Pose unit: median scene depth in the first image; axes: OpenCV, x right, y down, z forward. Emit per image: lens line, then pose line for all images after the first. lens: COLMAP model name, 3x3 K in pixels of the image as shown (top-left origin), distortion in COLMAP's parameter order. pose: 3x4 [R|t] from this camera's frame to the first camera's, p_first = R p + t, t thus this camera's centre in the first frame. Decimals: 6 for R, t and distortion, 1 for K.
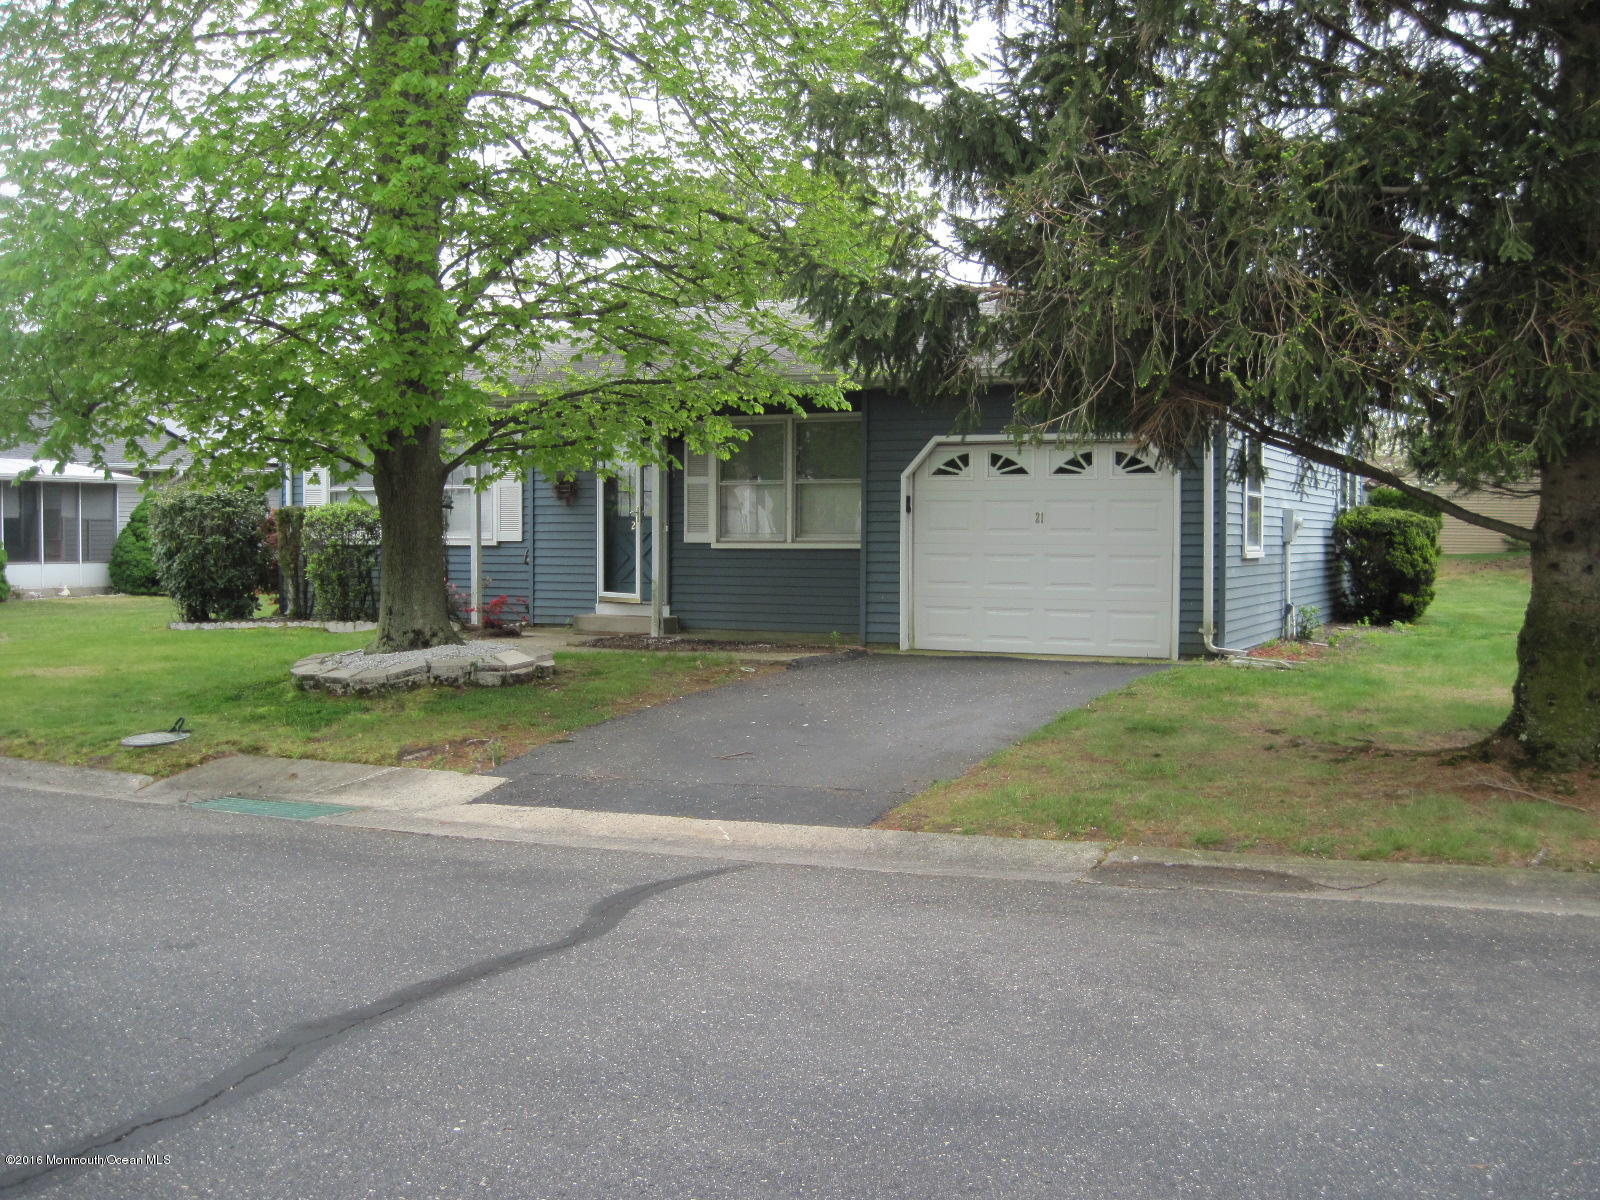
lens RADIAL K [[1752.1, 0, 800.0], [0, 1752.1, 600.0], [0, 0, 1]] dist [-0.140871, 0.003960]
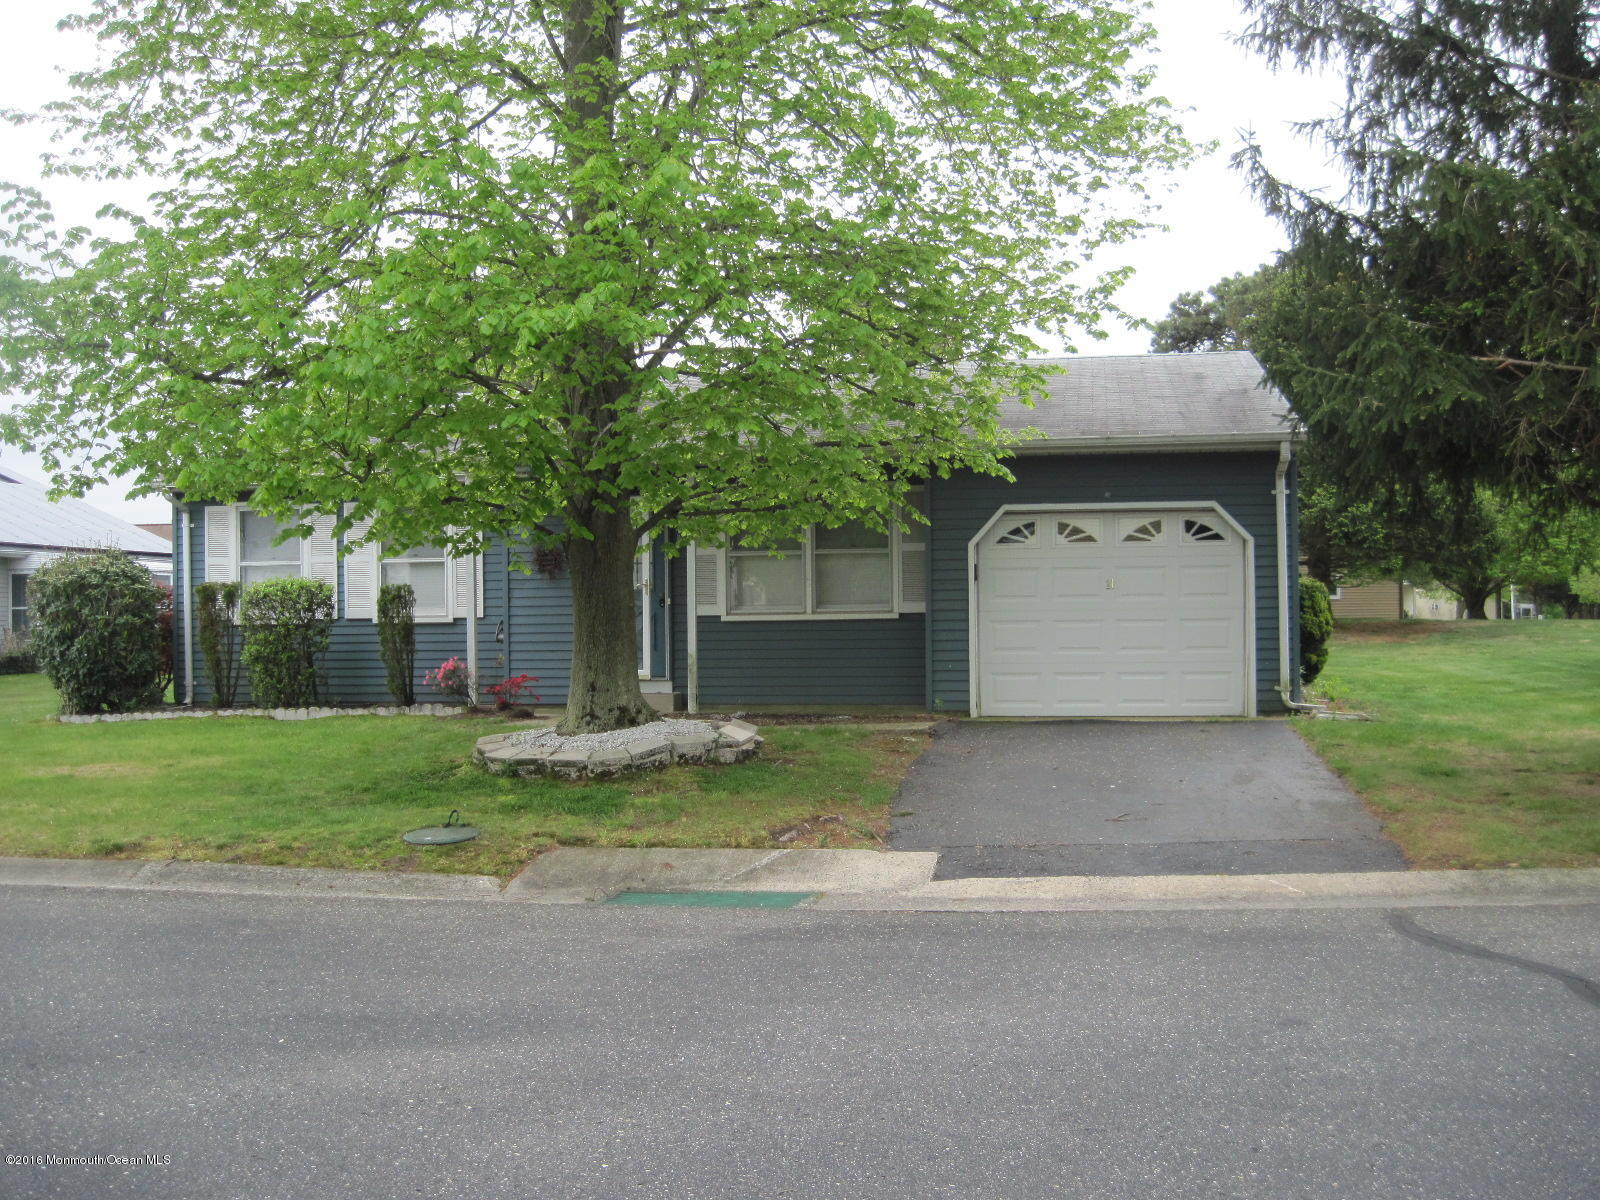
lens RADIAL K [[1752.1, 0, 800.0], [0, 1752.1, 600.0], [0, 0, 1]] dist [-0.140871, 0.003960]
pose [[0.957838, -0.011261, 0.287089, -0.347588], [0.025201, 0.998673, -0.044909, 0.004078], [-0.286203, 0.050250, 0.956850, 0.071276]]
